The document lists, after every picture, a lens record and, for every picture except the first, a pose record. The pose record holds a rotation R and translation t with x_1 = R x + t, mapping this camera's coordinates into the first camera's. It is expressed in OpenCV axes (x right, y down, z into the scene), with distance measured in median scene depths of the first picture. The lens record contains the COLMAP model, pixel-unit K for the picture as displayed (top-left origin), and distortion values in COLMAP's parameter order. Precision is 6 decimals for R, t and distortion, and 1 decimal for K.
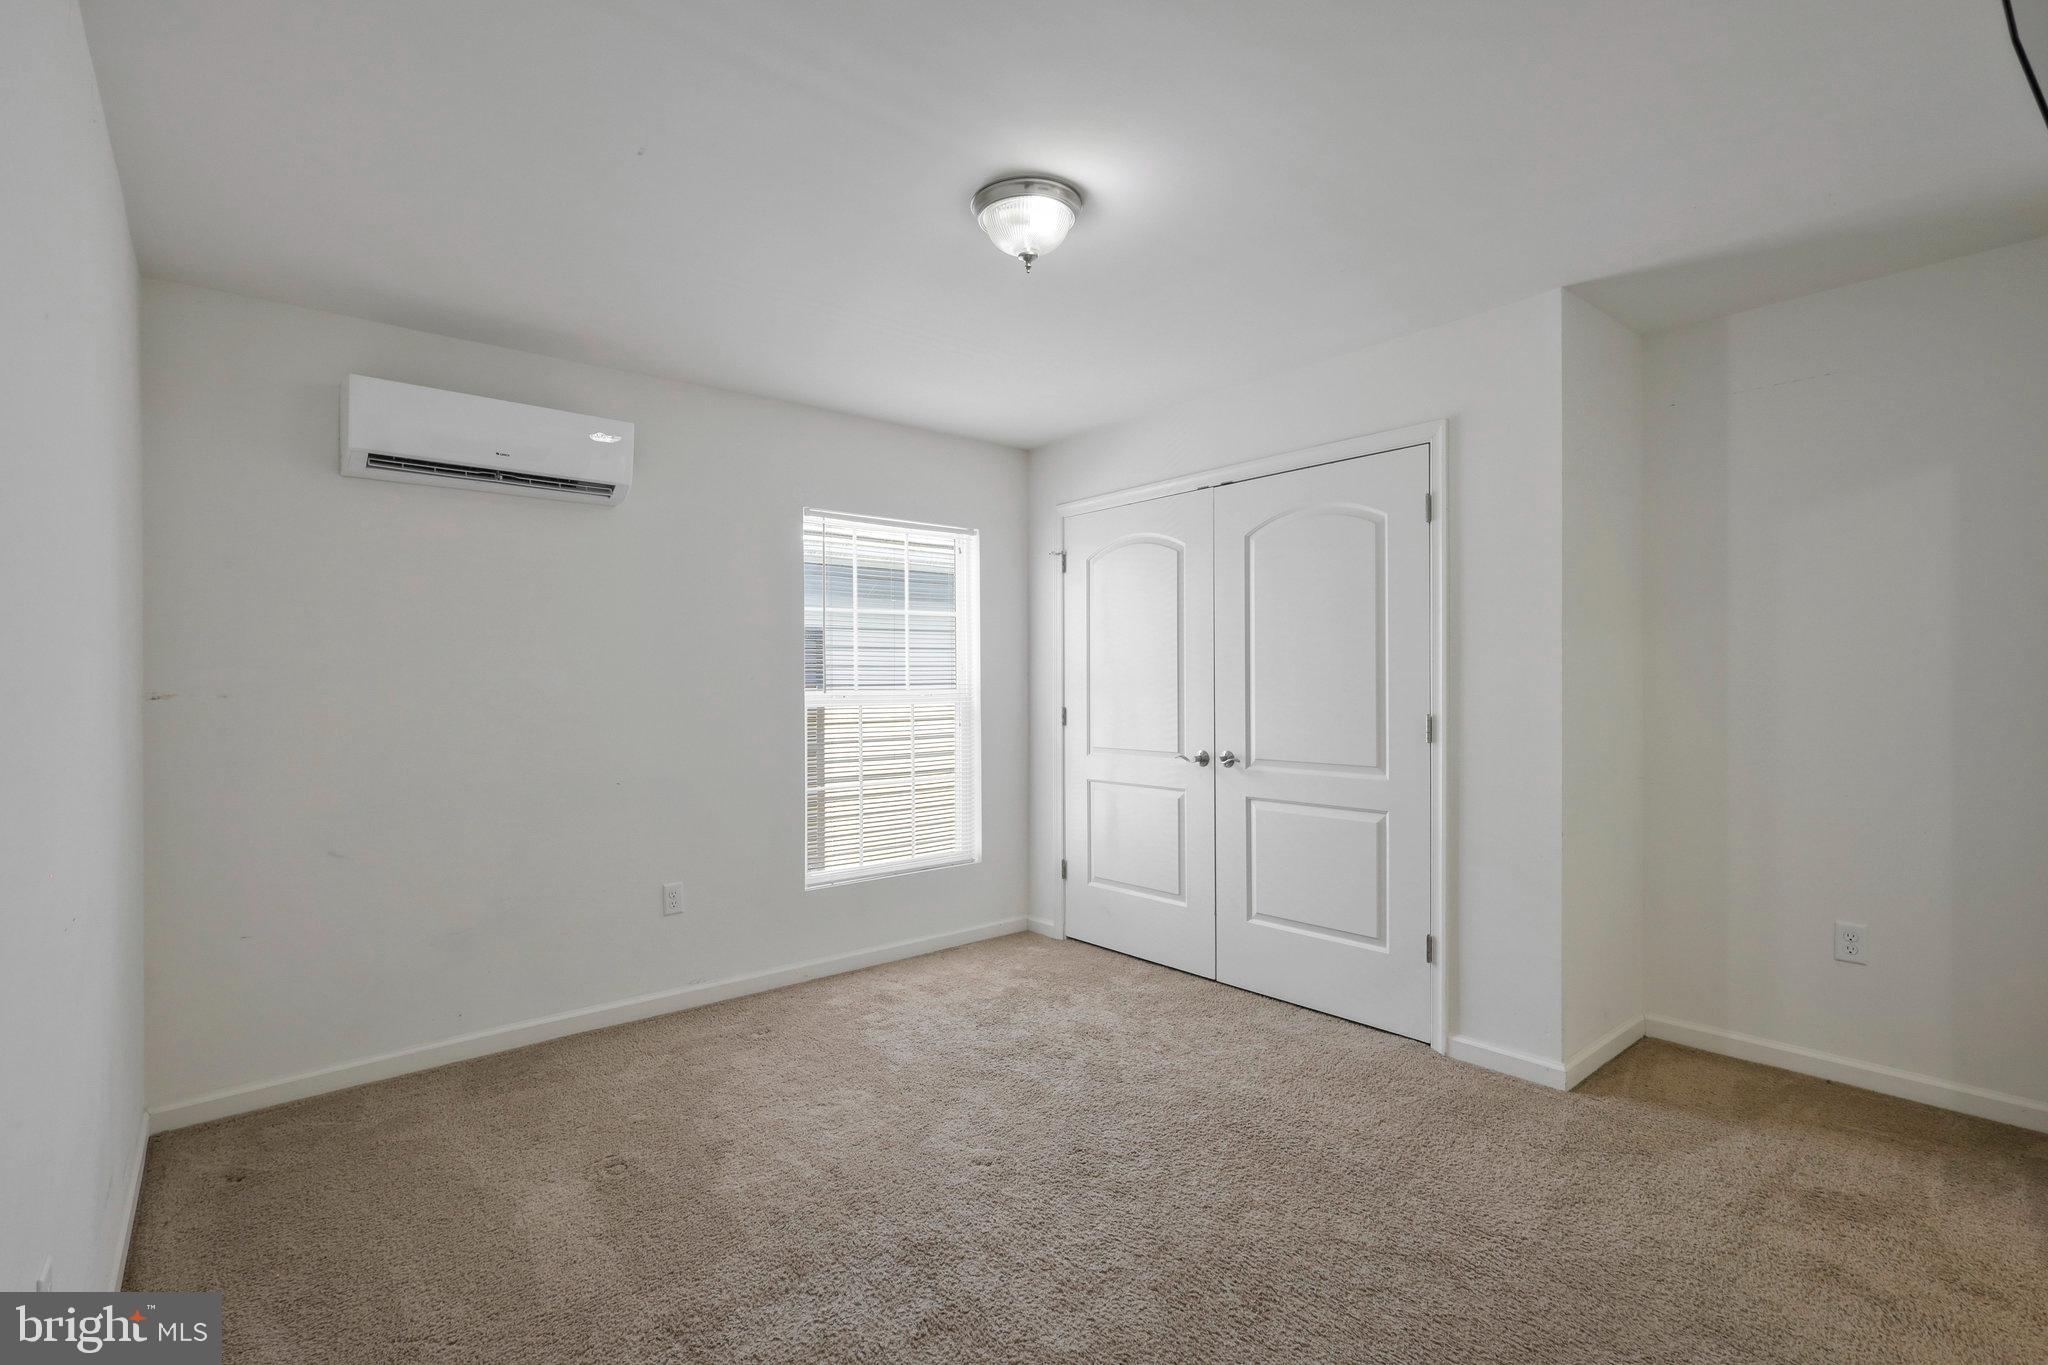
lens RADIAL K [[950.9, 0, 1029.7], [0, 950.9, 682.6], [0, 0, 1]] dist [0.002429, 0.000236]
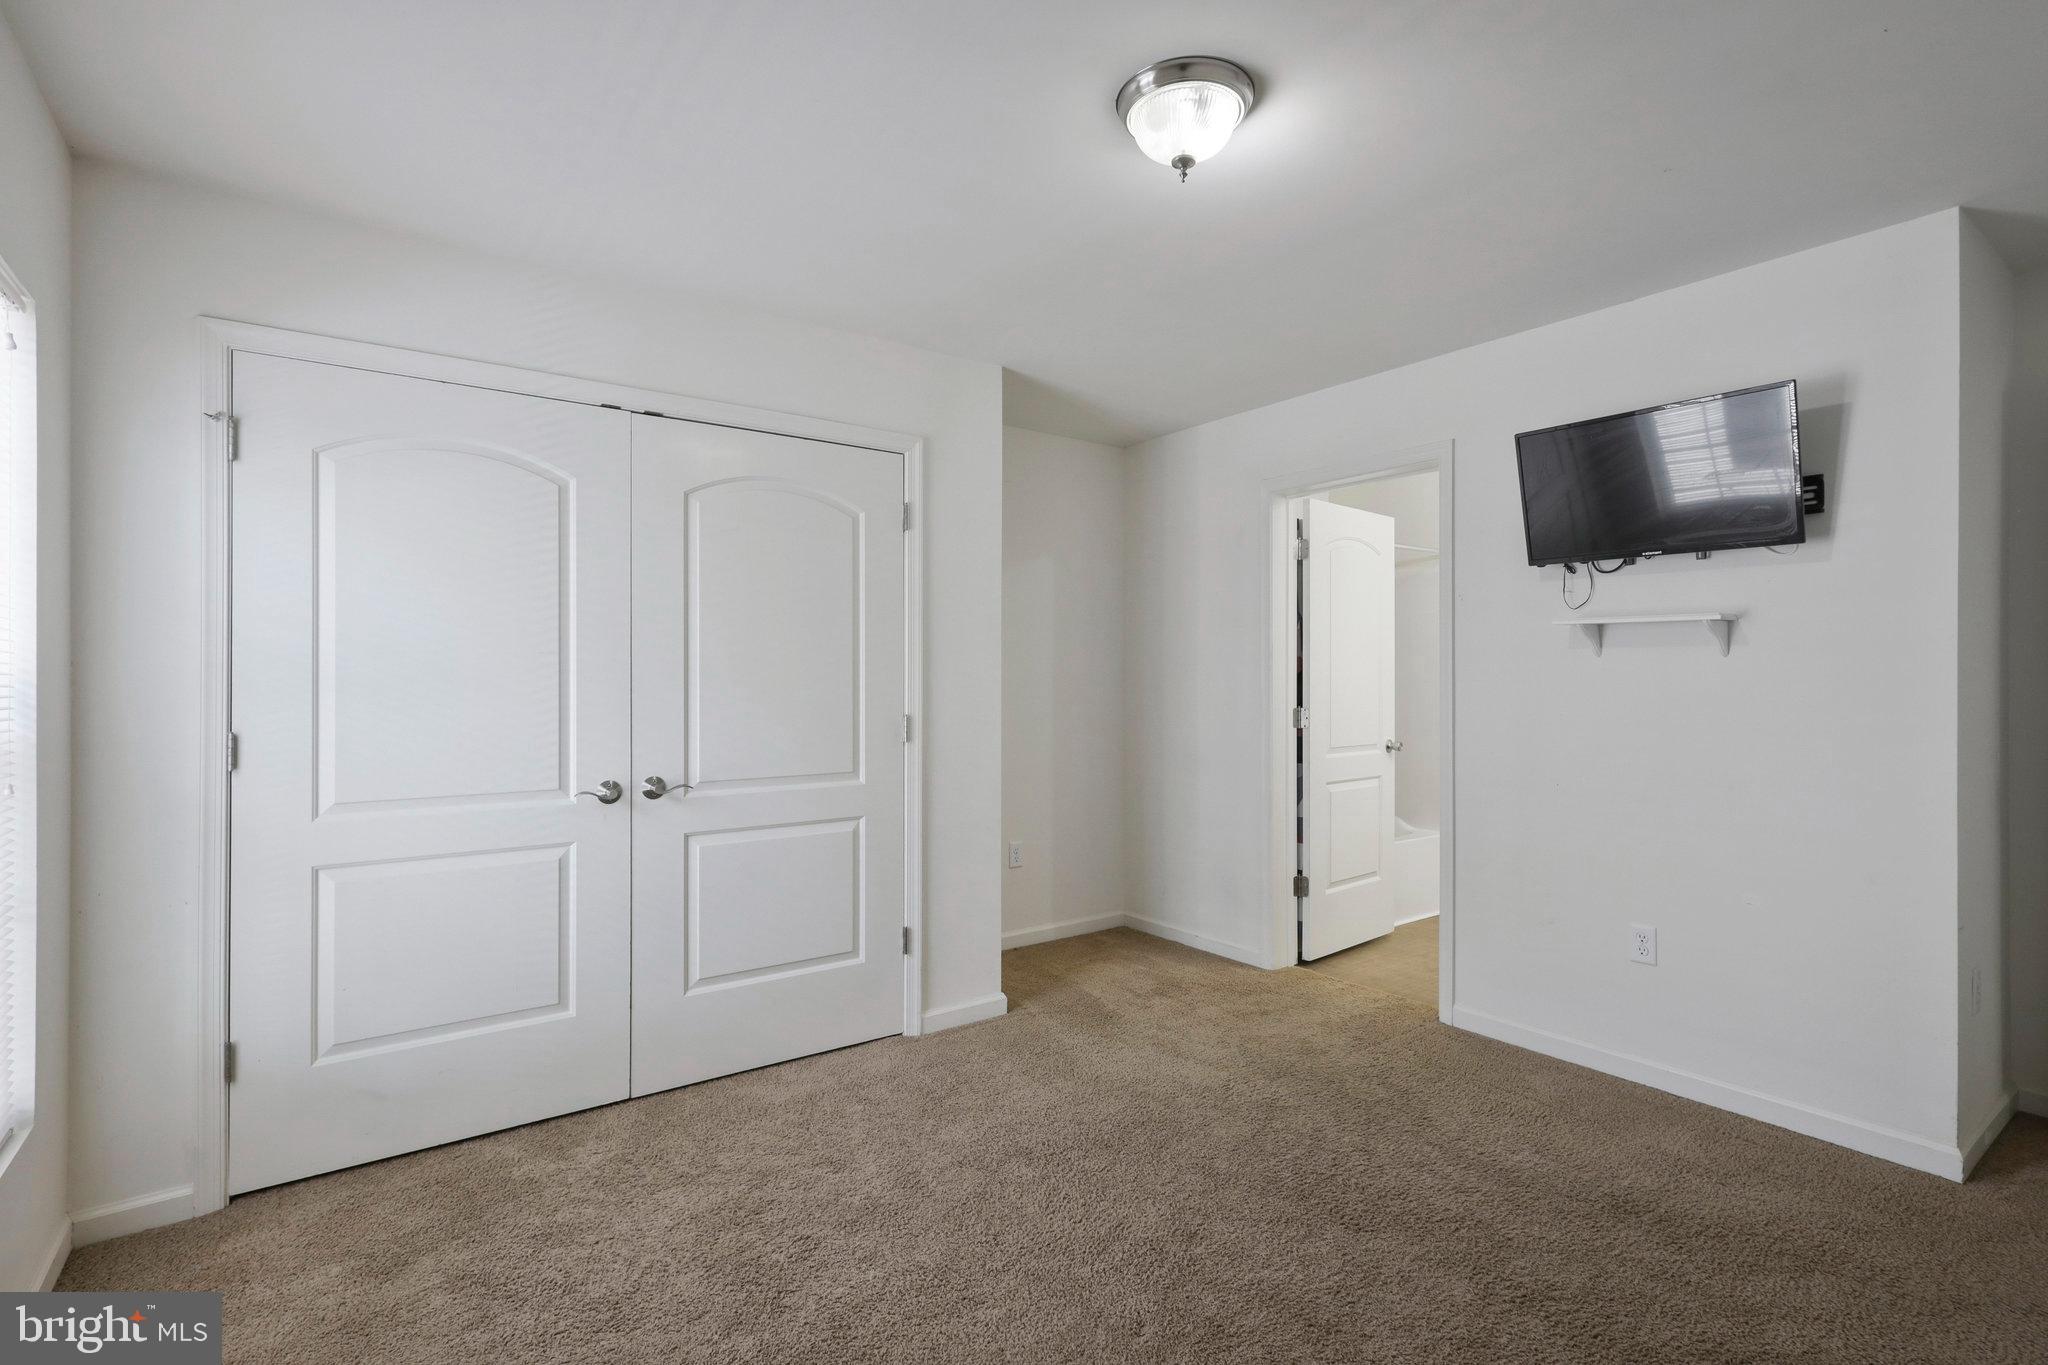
lens RADIAL K [[950.9, 0, 1029.7], [0, 950.9, 682.6], [0, 0, 1]] dist [0.002429, 0.000236]
pose [[0.074752, 0.005710, 0.997186, -0.556928], [0.000315, 0.999983, -0.005750, 0.003725], [-0.997202, 0.000744, 0.074748, 0.720947]]
